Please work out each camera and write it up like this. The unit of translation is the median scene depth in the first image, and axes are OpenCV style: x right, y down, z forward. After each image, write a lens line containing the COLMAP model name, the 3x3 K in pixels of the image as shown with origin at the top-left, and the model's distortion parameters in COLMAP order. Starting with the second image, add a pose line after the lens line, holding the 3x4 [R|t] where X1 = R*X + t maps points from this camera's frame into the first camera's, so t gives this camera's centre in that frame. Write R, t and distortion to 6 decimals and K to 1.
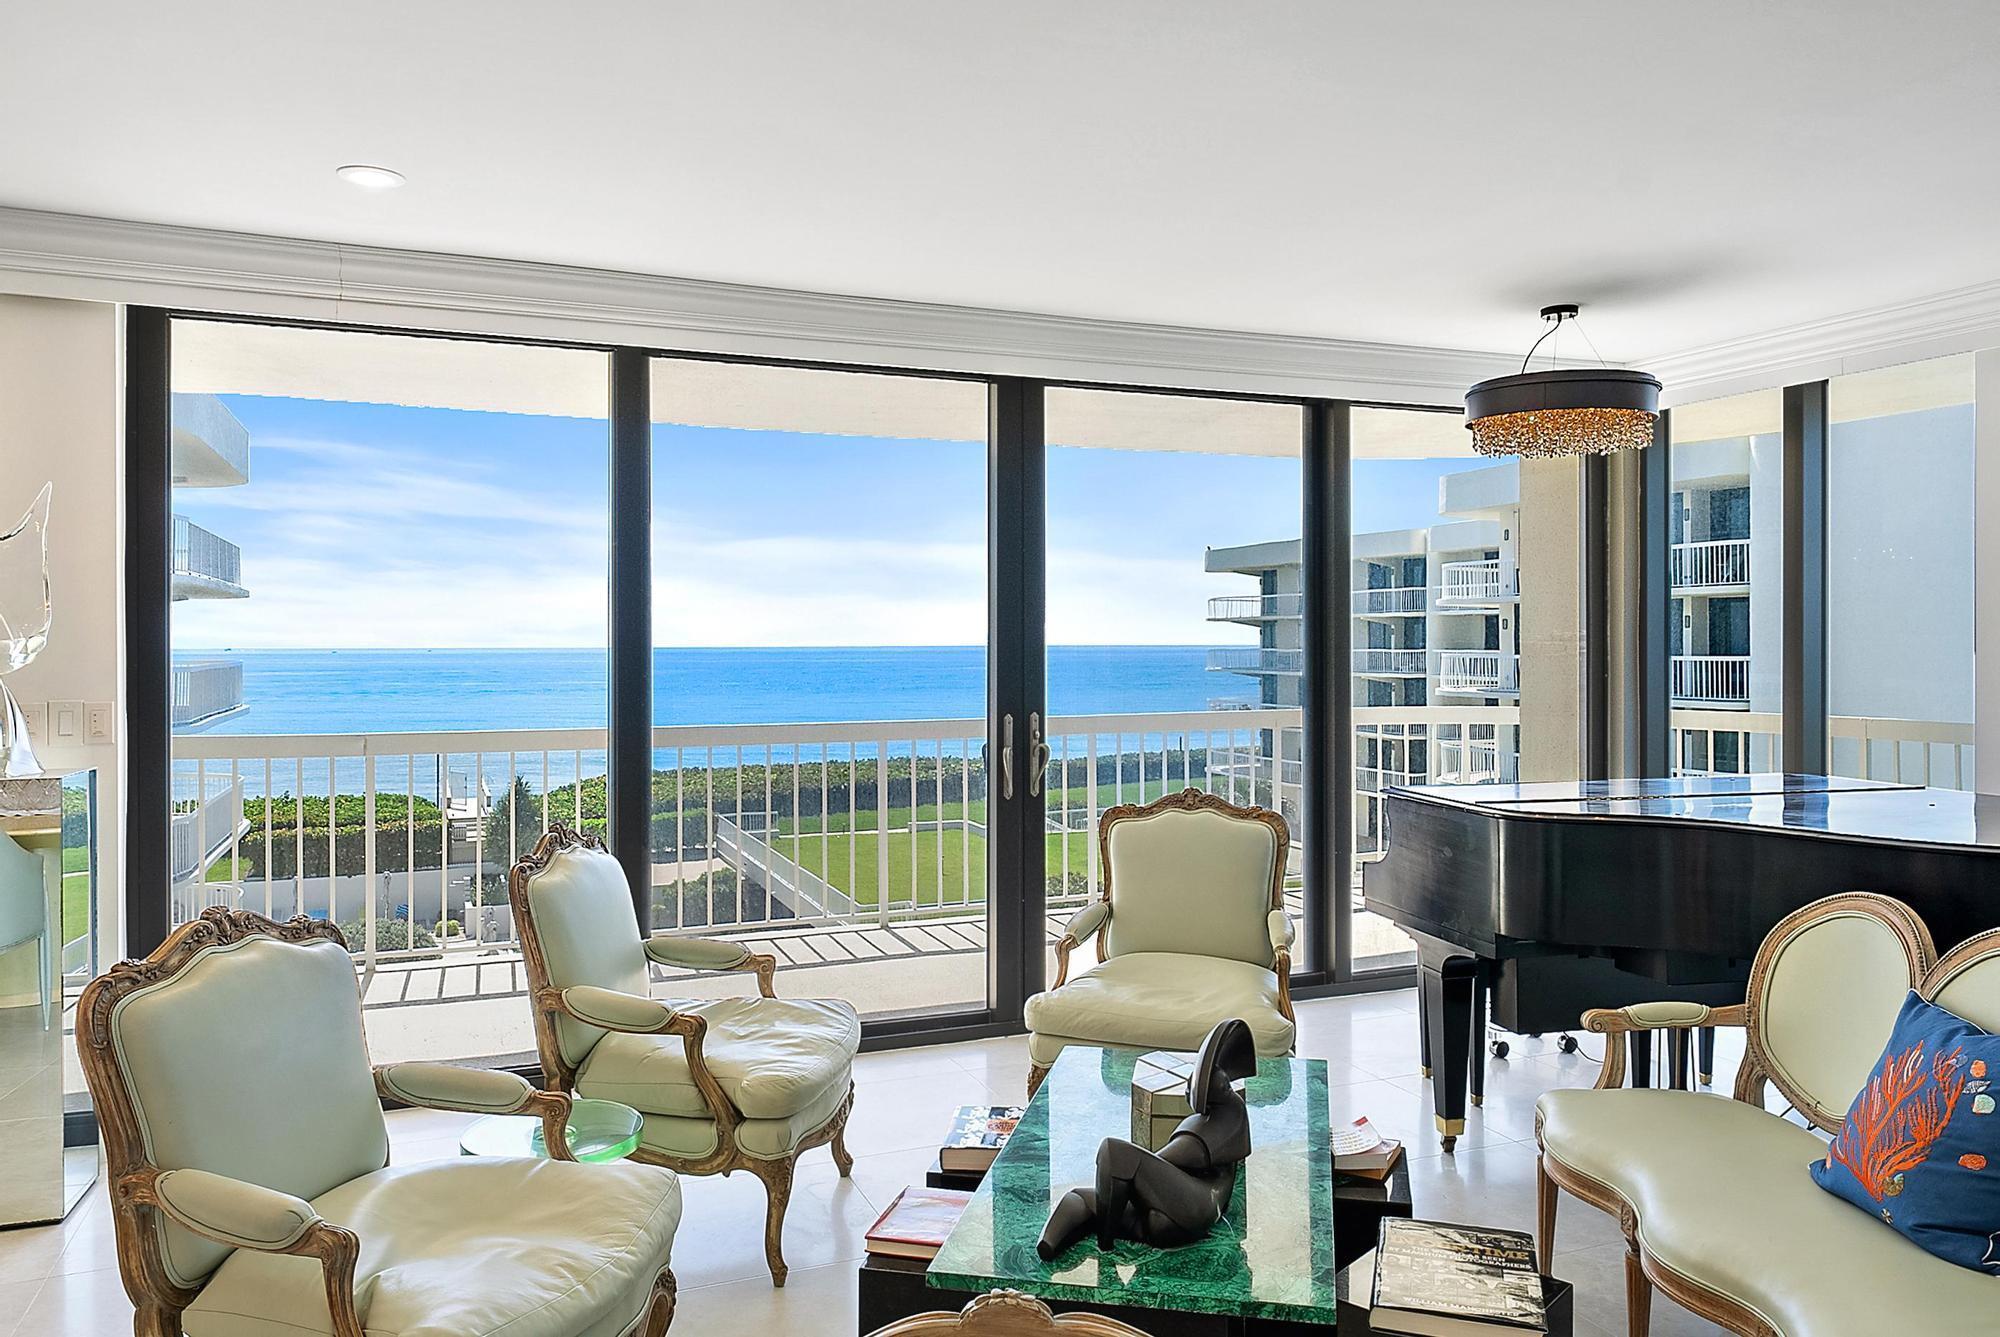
lens RADIAL K [[1402.4, 0, 1010.2], [0, 1402.4, 665.6], [0, 0, 1]] dist [0.021398, 0.001738]
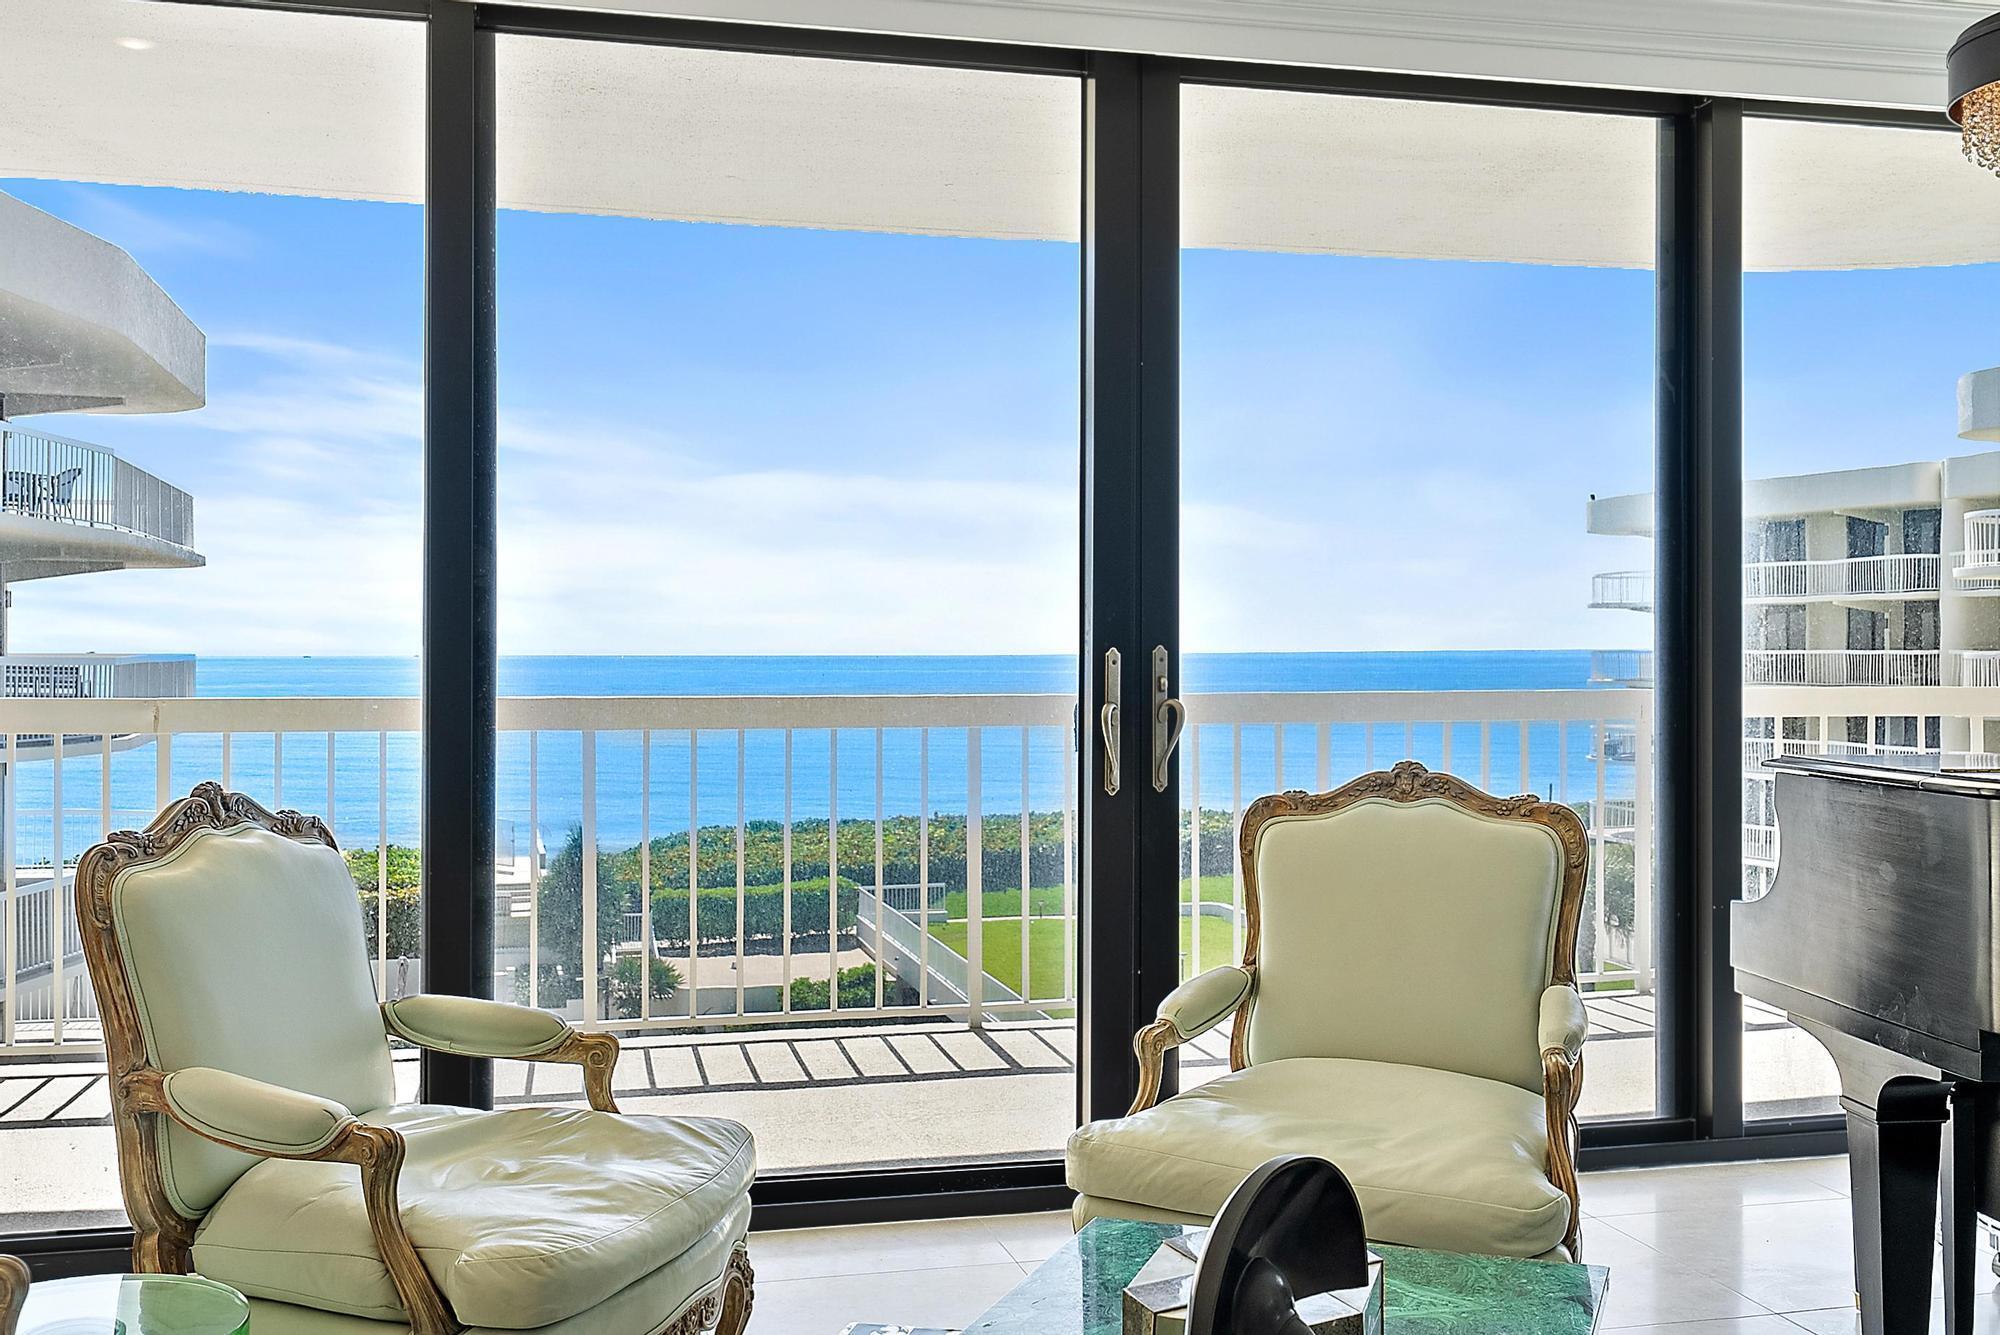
lens RADIAL K [[2042.2, 0, 1008.0], [0, 2042.2, 663.2], [0, 0, 1]] dist [0.018948, 0.000000]
pose [[0.990023, 0.003827, -0.140853, 0.074214], [-0.004993, 0.999956, -0.007923, 0.047944], [0.140817, 0.008548, 0.989999, 0.163002]]
